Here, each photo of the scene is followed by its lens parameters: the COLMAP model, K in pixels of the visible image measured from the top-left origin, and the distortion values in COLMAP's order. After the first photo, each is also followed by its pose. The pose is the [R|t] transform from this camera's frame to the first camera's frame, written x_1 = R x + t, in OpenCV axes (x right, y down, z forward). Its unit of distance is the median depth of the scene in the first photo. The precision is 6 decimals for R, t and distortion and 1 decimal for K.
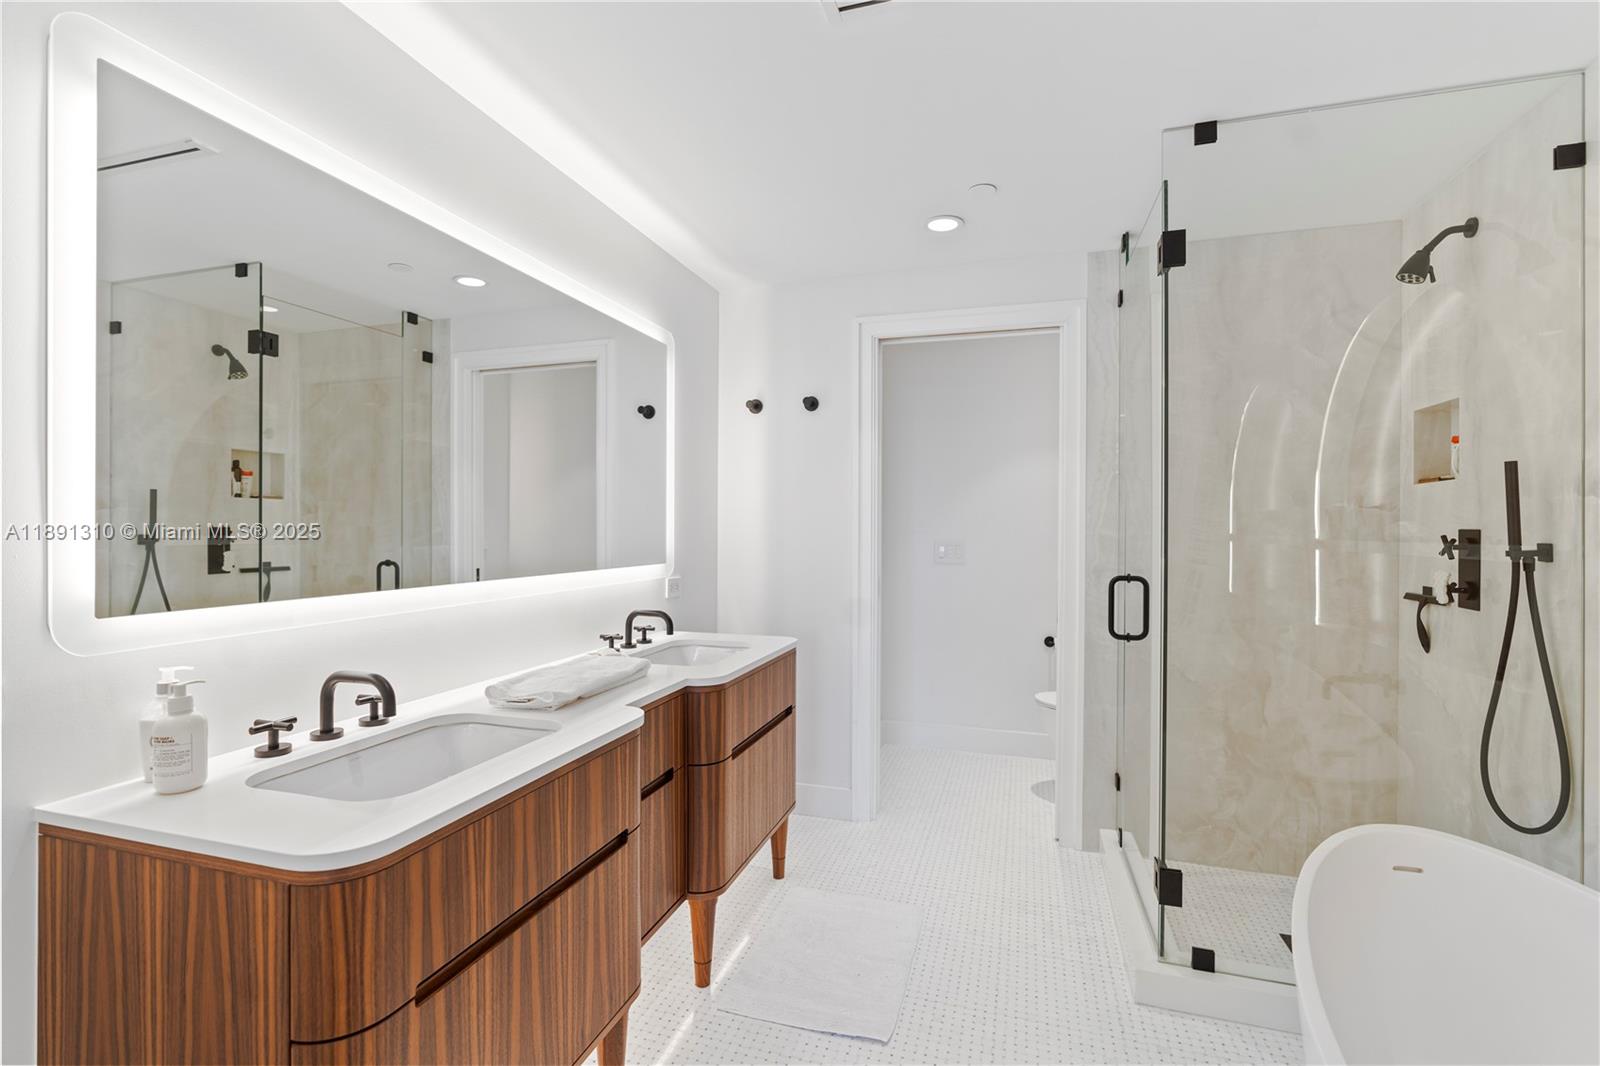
lens RADIAL K [[719.0, 0, 801.1], [0, 719.0, 512.5], [0, 0, 1]] dist [-0.009507, 0.004059]
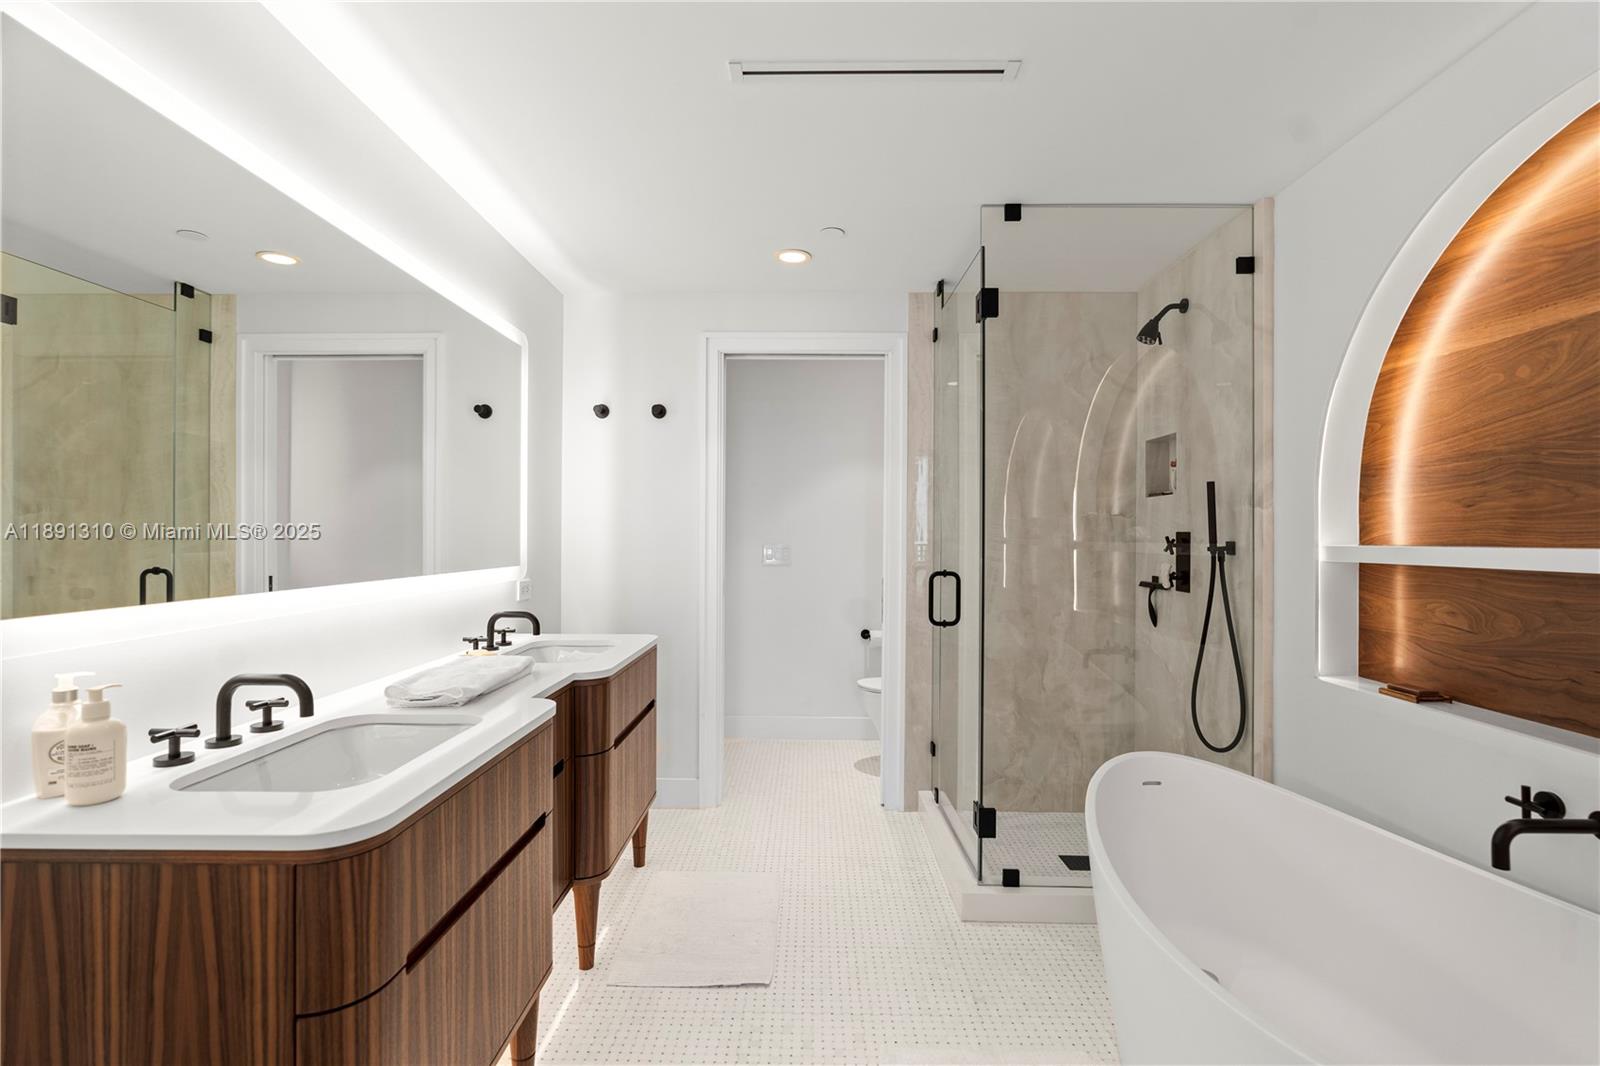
lens RADIAL K [[719.0, 0, 801.1], [0, 719.0, 512.5], [0, 0, 1]] dist [-0.009507, 0.004059]
pose [[0.959824, 0.009335, 0.280448, -0.122057], [-0.006835, 0.999928, -0.009894, 0.005597], [-0.280520, 0.007579, 0.959818, -0.081887]]
